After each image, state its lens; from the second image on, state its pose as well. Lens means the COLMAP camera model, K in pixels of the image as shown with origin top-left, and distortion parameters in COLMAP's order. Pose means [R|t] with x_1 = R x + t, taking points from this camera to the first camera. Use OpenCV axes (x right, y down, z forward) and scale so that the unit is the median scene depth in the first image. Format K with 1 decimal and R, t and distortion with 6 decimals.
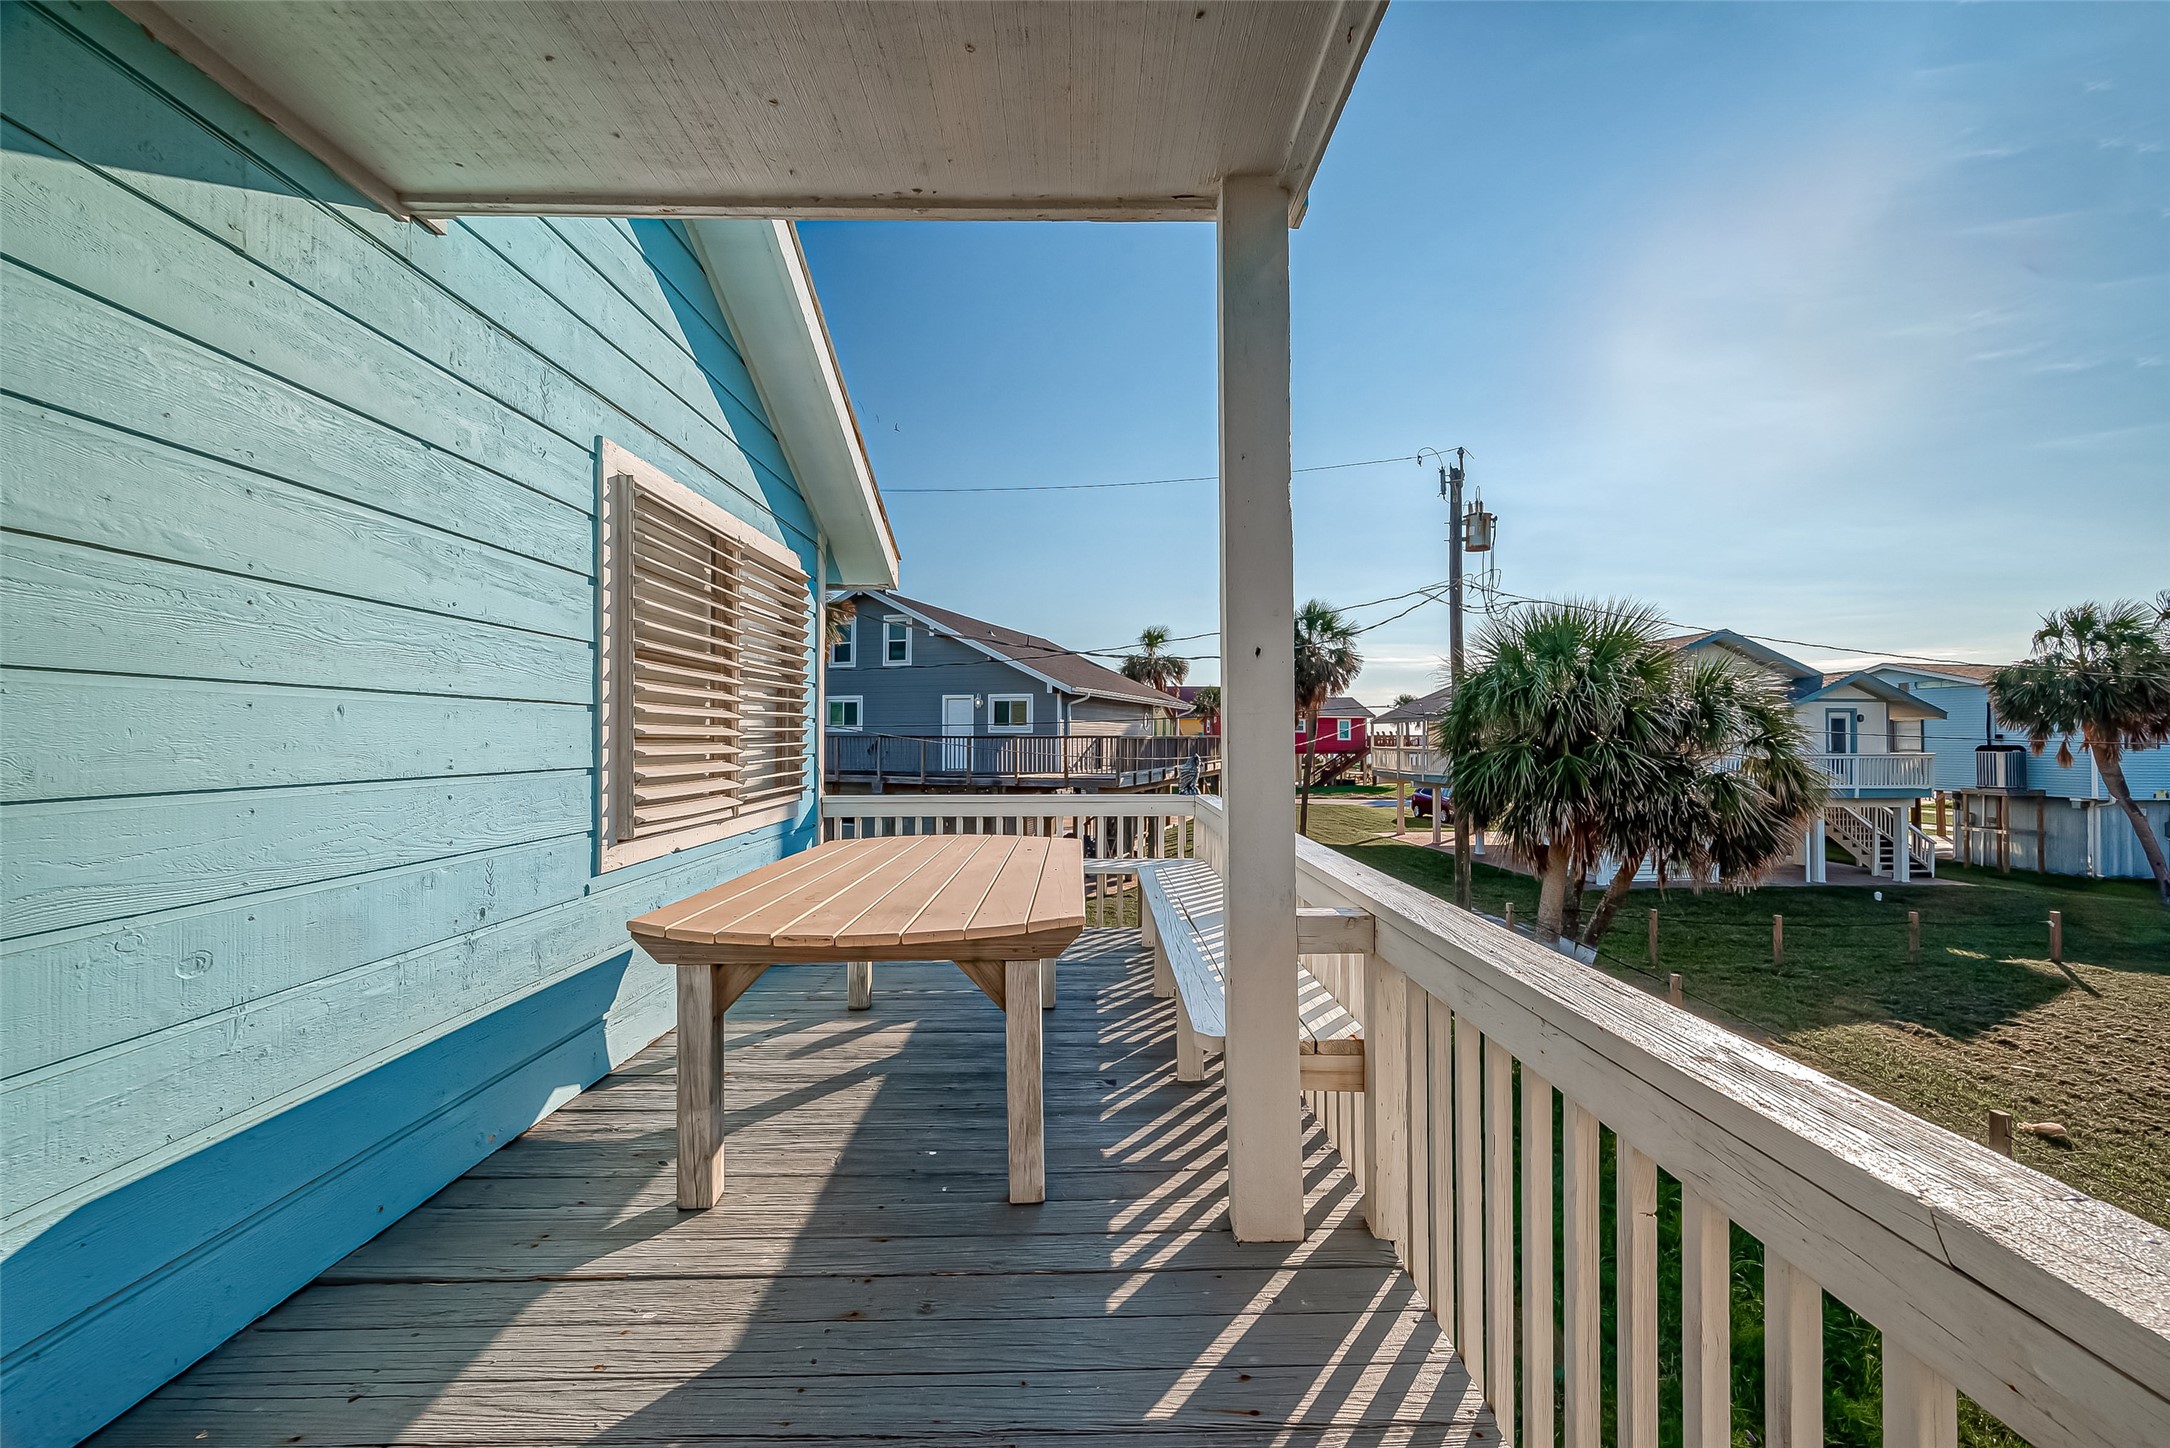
lens RADIAL K [[852.0, 0, 1090.5], [0, 852.0, 723.7], [0, 0, 1]] dist [0.000514, 0.000096]
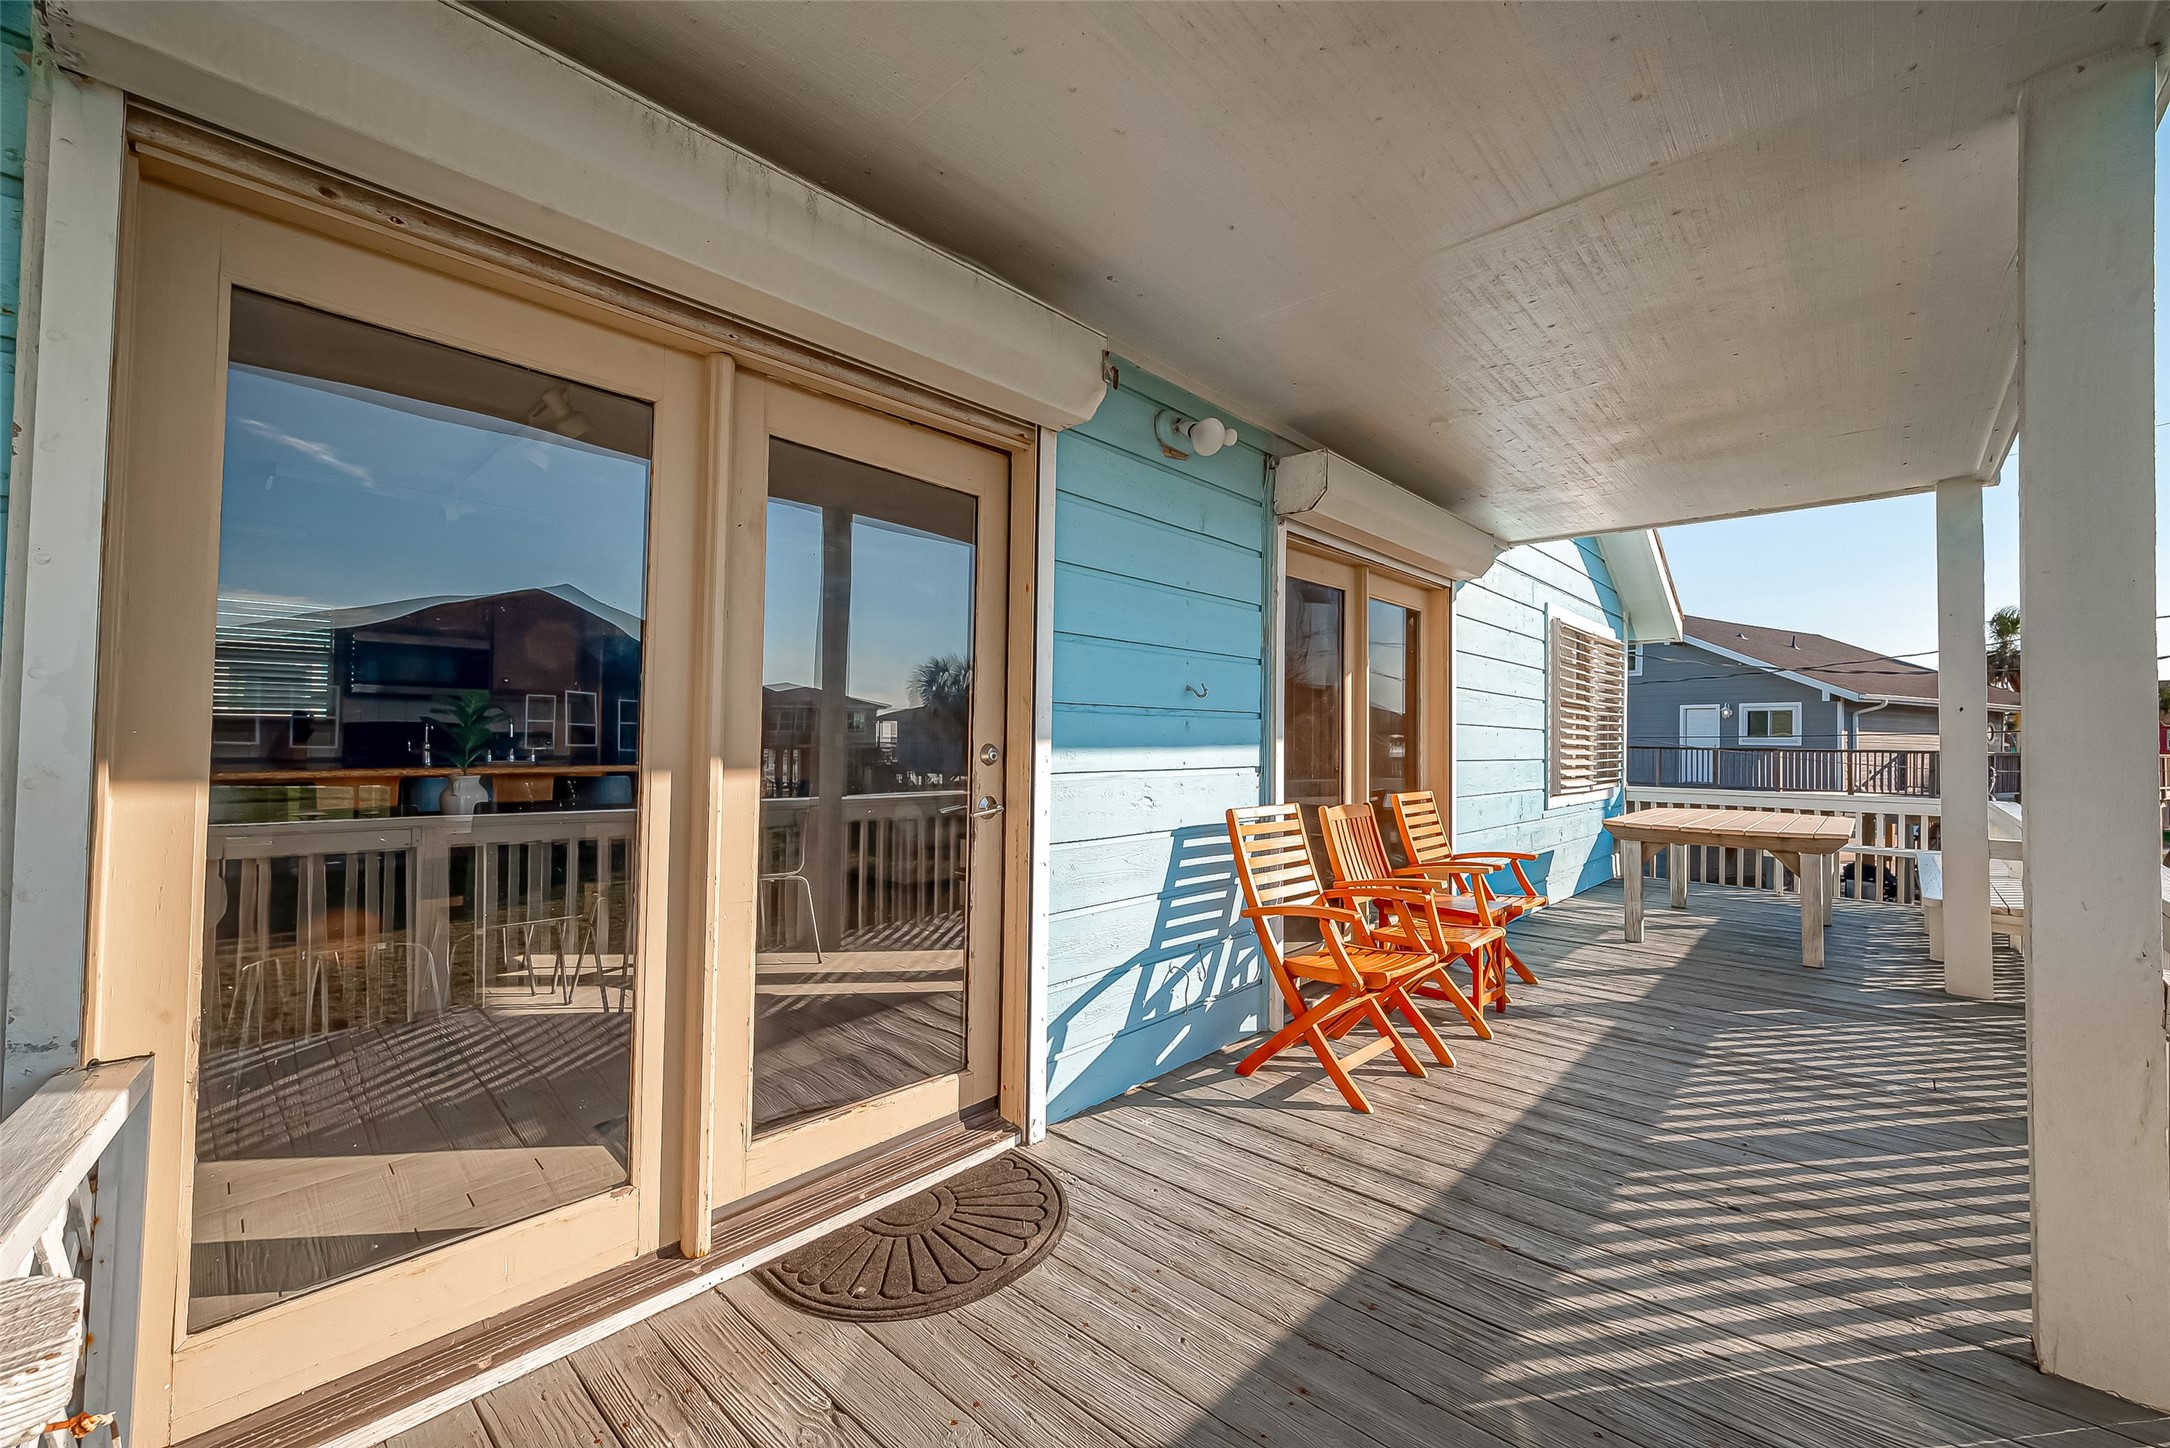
lens RADIAL K [[857.2, 0, 1093.0], [0, 857.2, 723.7], [0, 0, 1]] dist [0.001390, -0.000492]
pose [[0.728145, -0.003681, -0.685413, 0.040431], [-0.003510, 0.999952, -0.009099, -0.008727], [0.685414, 0.009031, 0.728098, -0.837457]]
